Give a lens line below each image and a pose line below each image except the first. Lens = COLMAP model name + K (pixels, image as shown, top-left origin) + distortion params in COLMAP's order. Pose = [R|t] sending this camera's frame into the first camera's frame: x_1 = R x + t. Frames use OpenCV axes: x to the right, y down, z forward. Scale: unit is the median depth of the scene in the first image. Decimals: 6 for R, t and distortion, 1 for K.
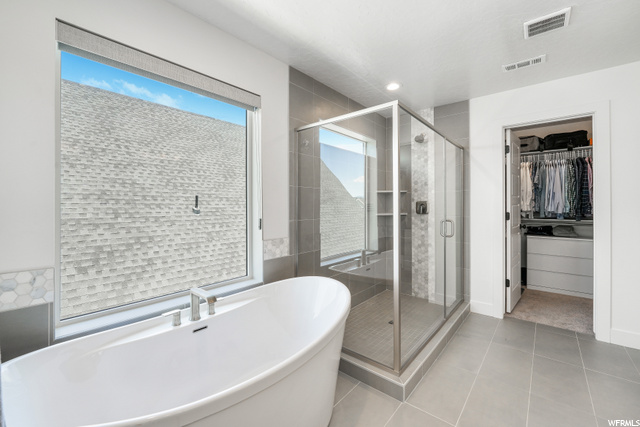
lens RADIAL K [[261.8, 0, 323.2], [0, 261.8, 206.7], [0, 0, 1]] dist [-0.001526, -0.002547]
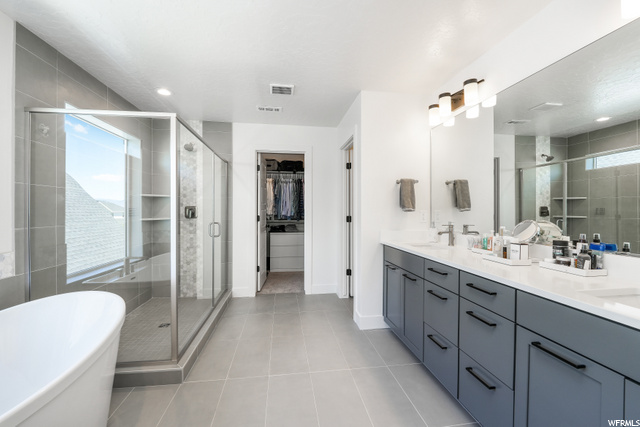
lens RADIAL K [[261.8, 0, 323.2], [0, 261.8, 206.7], [0, 0, 1]] dist [-0.001526, -0.002547]
pose [[0.650345, 0.016525, 0.759459, -0.093854], [-0.001777, 0.999794, -0.020233, 0.002254], [-0.759637, 0.011809, 0.650240, -0.117031]]
